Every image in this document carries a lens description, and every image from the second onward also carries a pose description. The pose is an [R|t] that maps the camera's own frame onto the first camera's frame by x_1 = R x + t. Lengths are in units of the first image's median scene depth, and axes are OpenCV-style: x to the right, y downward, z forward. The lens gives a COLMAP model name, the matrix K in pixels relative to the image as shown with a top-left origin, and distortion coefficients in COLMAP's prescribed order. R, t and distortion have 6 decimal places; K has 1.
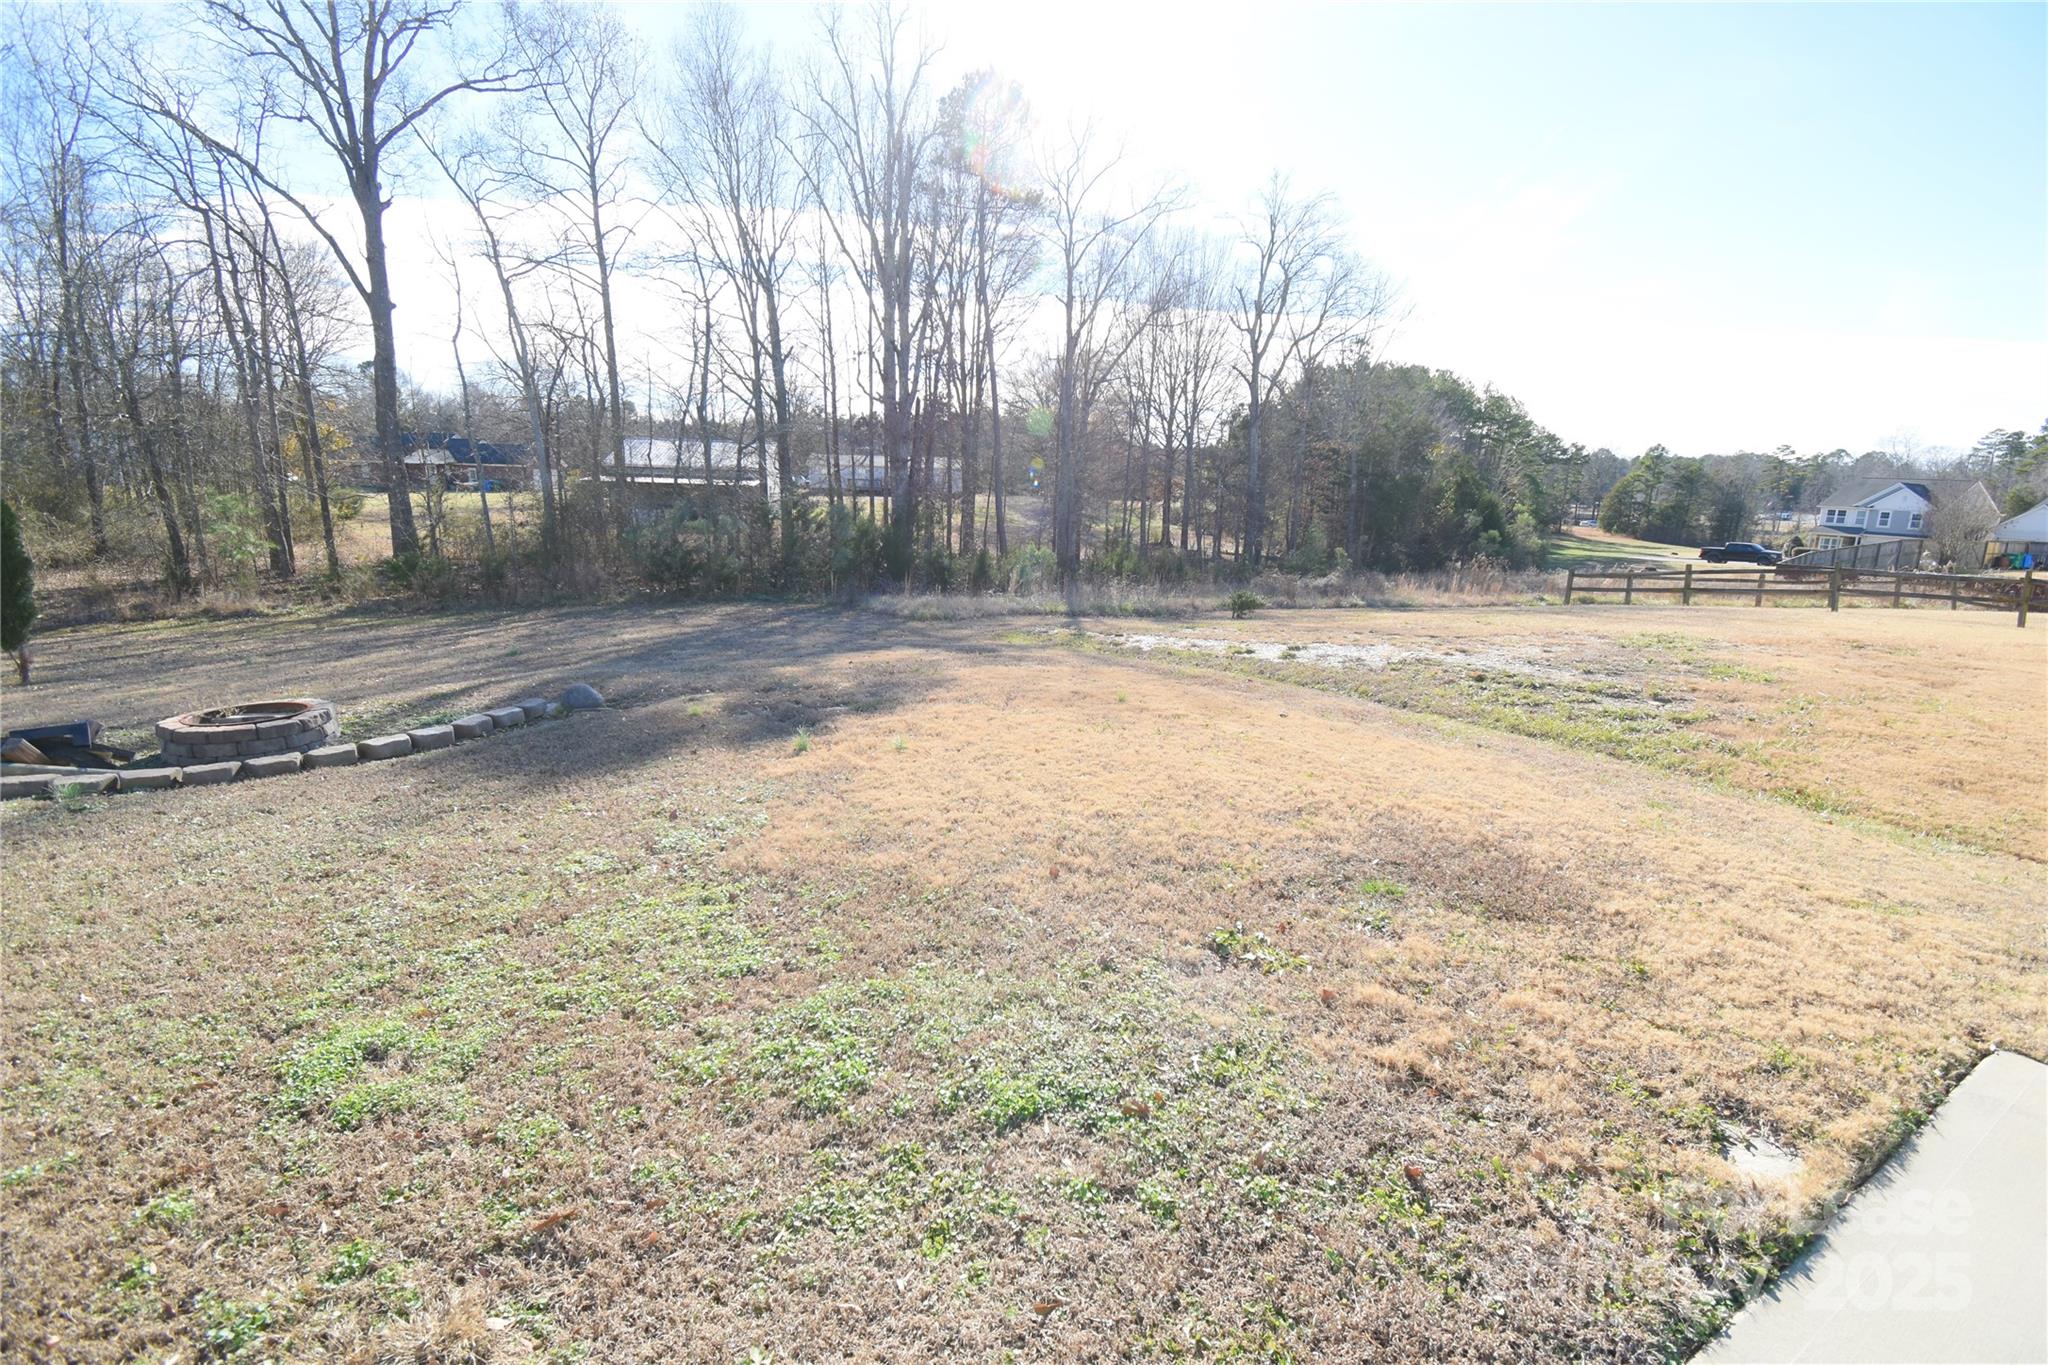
lens RADIAL K [[902.7, 0, 1024.0], [0, 902.7, 682.5], [0, 0, 1]] dist [0.024233, -0.027140]
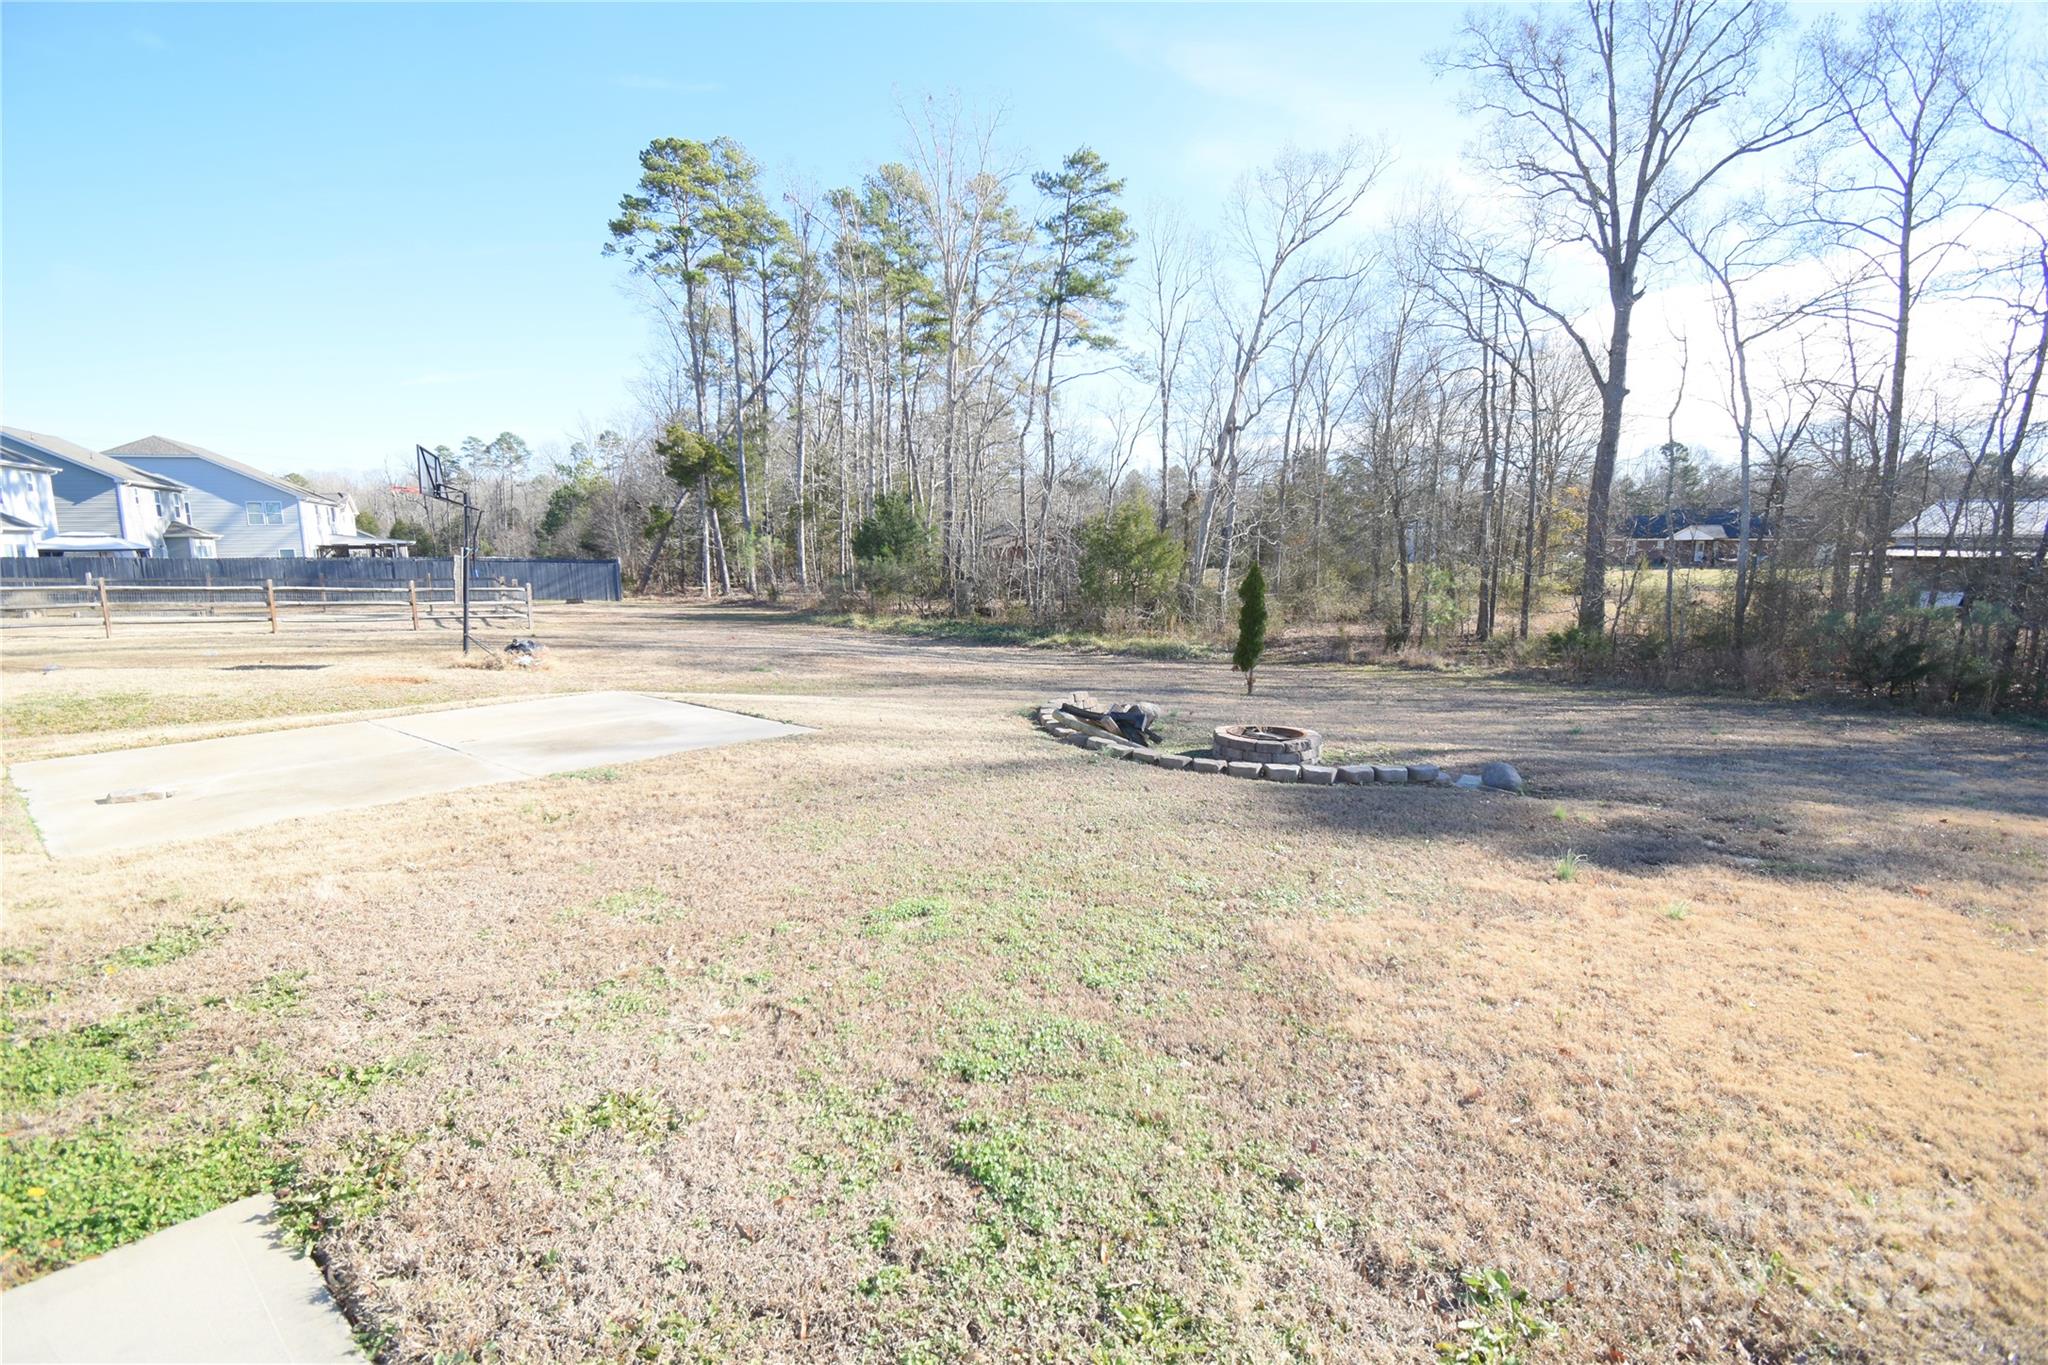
lens RADIAL K [[902.7, 0, 1024.0], [0, 902.7, 682.5], [0, 0, 1]] dist [0.024233, -0.027140]
pose [[0.340512, 0.114215, -0.933277, 0.083352], [-0.190451, 0.980397, 0.050495, -0.011799], [0.920750, 0.160549, 0.355589, 0.054514]]
